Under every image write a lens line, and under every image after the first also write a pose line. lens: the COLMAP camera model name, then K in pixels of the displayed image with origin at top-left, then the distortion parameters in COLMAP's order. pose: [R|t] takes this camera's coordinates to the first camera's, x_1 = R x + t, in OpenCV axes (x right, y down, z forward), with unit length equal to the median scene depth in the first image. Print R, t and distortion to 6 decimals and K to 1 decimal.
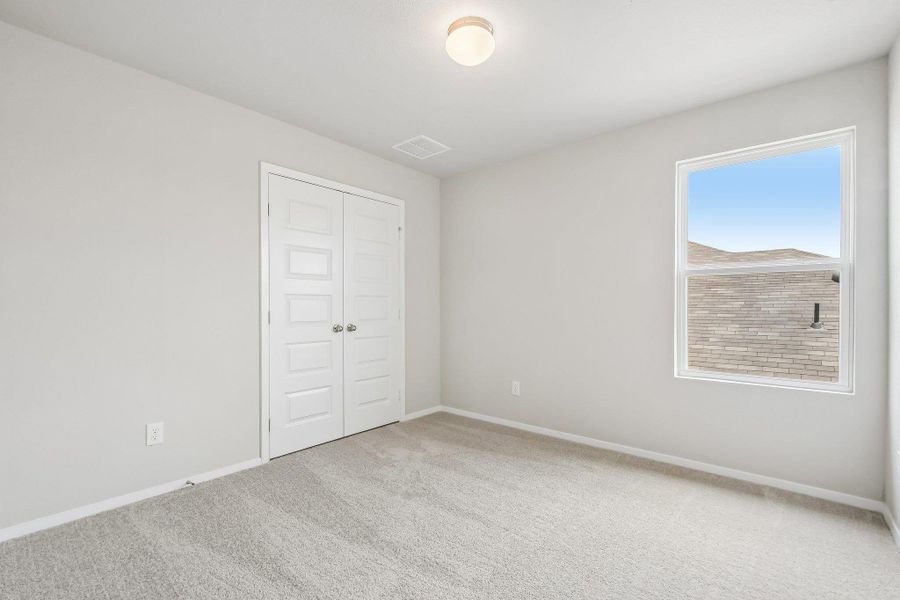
lens RADIAL K [[403.3, 0, 446.6], [0, 403.3, 308.1], [0, 0, 1]] dist [-0.001714, -0.000915]
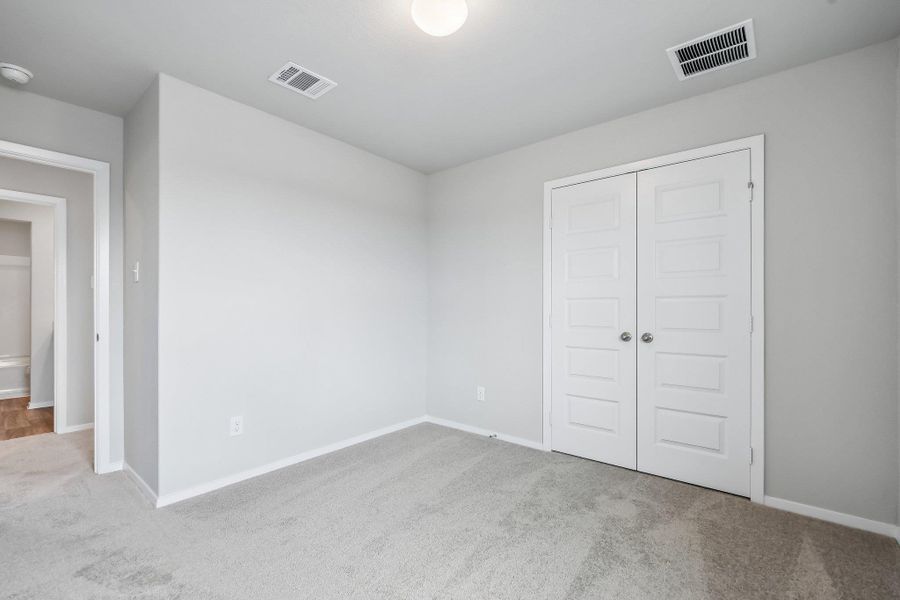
lens RADIAL K [[403.3, 0, 446.6], [0, 403.3, 308.1], [0, 0, 1]] dist [-0.001714, -0.000915]
pose [[-0.001710, 0.004737, -0.999987, 0.615696], [0.002012, 0.999987, 0.004734, -0.016382], [0.999997, -0.002004, -0.001720, 0.669004]]
